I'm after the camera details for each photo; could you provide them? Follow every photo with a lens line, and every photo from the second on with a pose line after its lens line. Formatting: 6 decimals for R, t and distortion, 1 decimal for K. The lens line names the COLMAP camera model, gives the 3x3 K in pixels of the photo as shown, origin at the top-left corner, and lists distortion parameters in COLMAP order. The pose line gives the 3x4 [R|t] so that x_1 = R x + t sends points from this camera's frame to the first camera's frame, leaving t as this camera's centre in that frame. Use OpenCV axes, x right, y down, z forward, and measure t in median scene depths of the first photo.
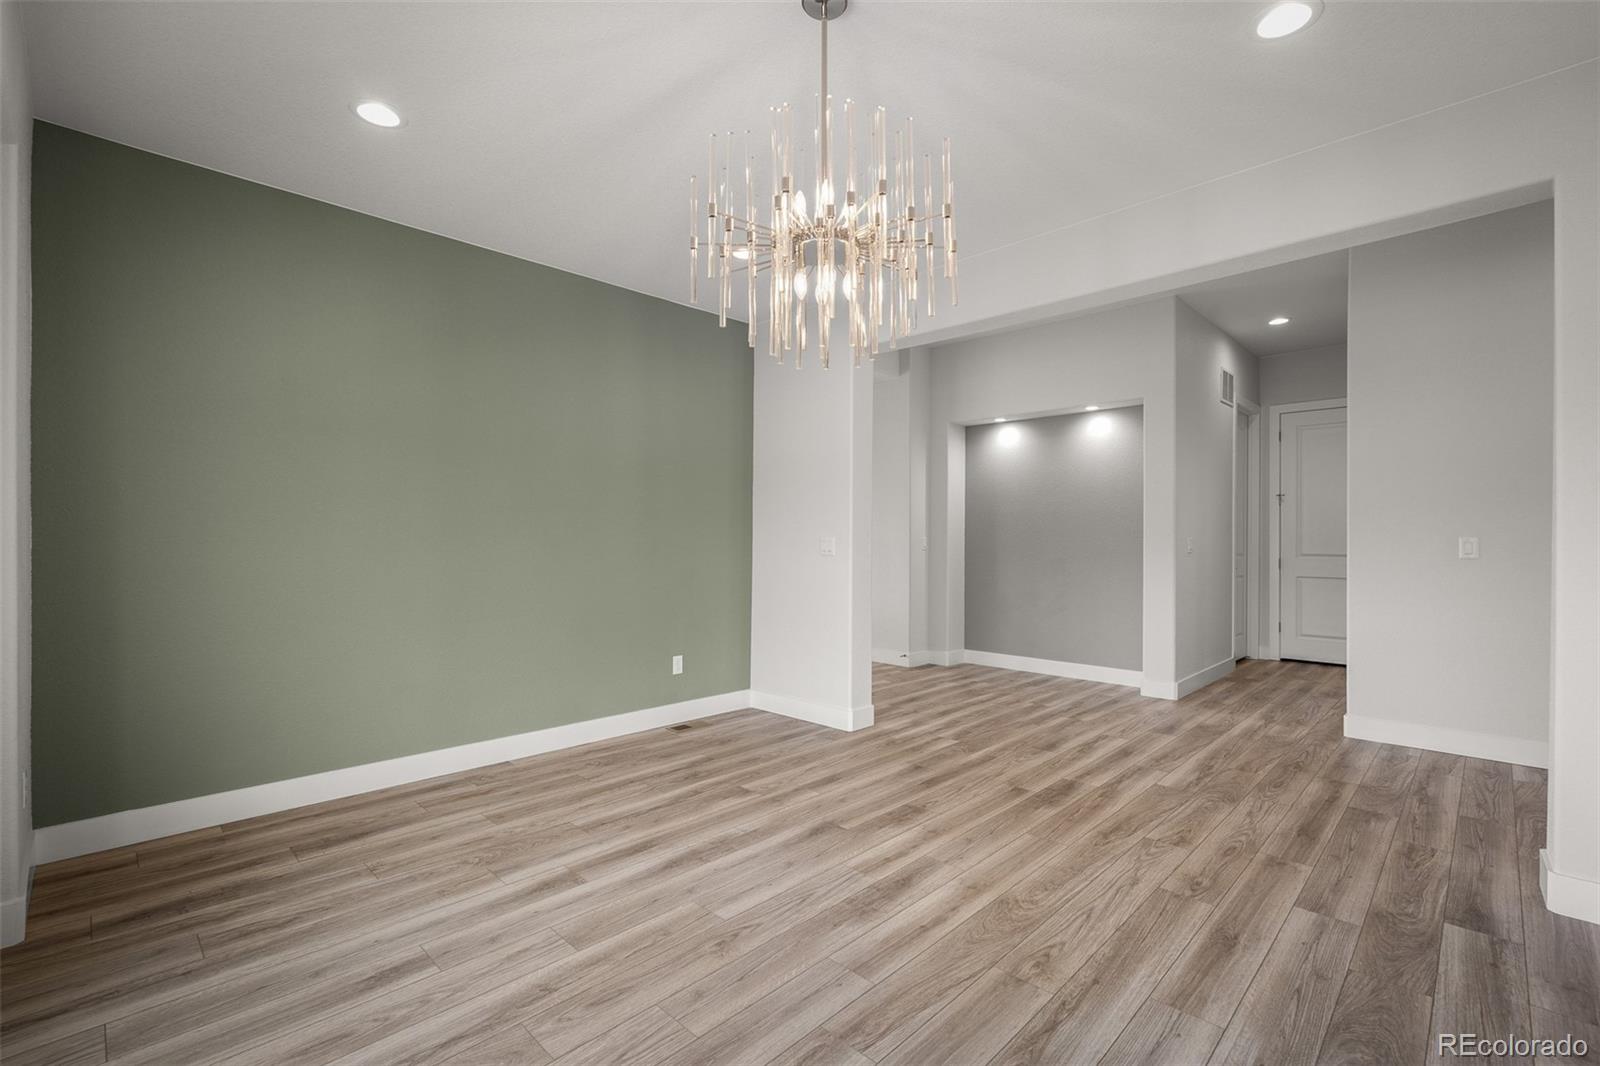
lens RADIAL K [[709.4, 0, 800.0], [0, 709.4, 533.0], [0, 0, 1]] dist [-0.000343, -0.000139]
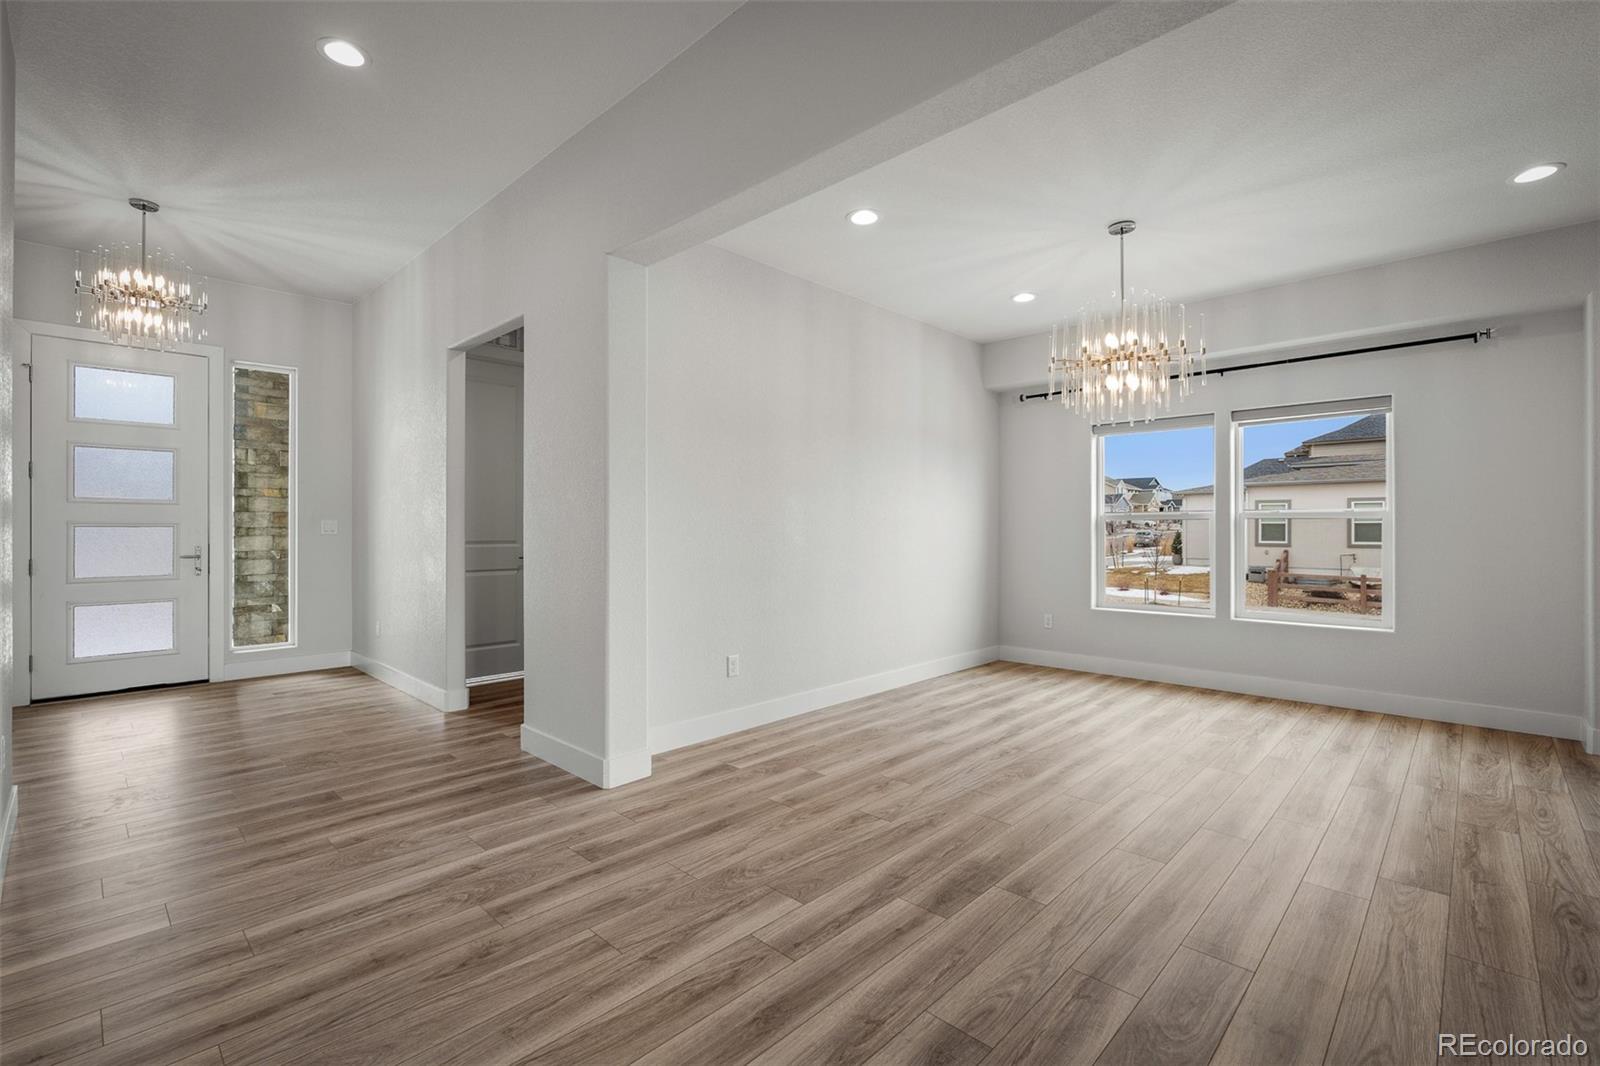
lens RADIAL K [[709.4, 0, 800.0], [0, 709.4, 533.0], [0, 0, 1]] dist [-0.000343, -0.000139]
pose [[-0.999956, -0.003294, -0.008738, 0.544220], [-0.003299, 0.999994, 0.000546, 0.026807], [0.008736, 0.000575, -0.999962, 1.732303]]
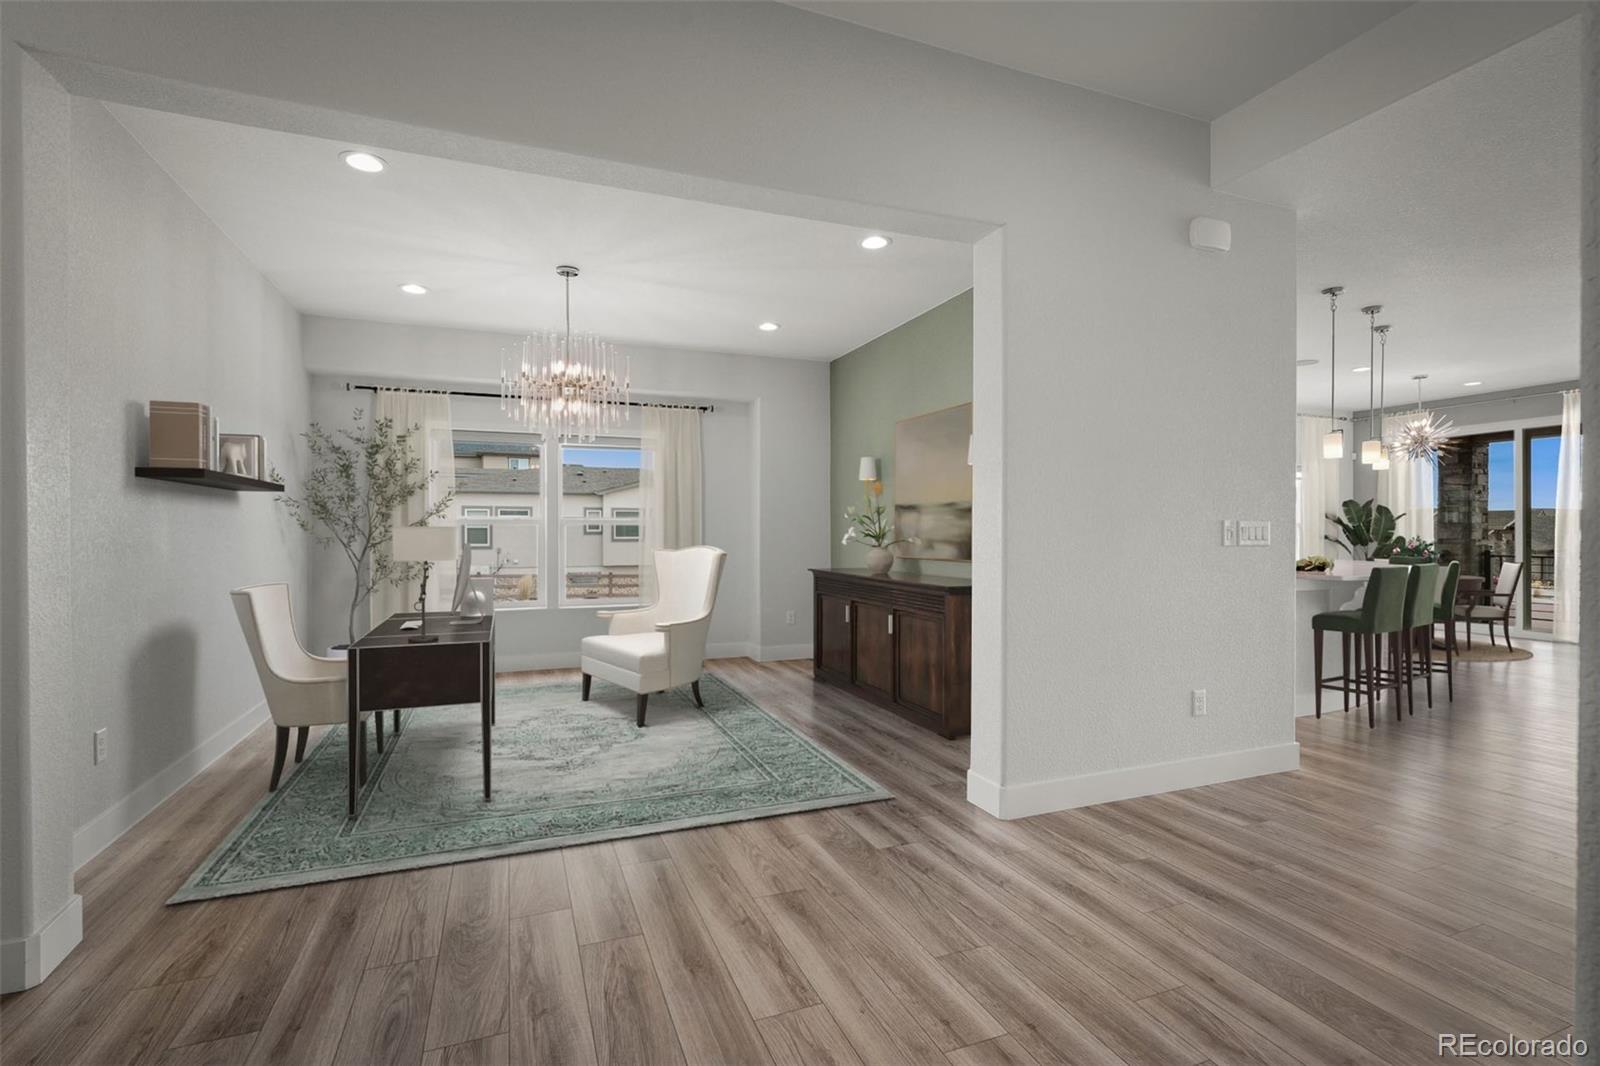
lens RADIAL K [[726.9, 0, 791.3], [0, 726.9, 548.4], [0, 0, 1]] dist [-0.002300, -0.000575]
pose [[-0.411810, 0.017103, -0.911109, 1.065038], [0.004847, 0.999851, 0.016578, 0.027785], [0.911257, 0.002410, -0.411832, 1.534388]]
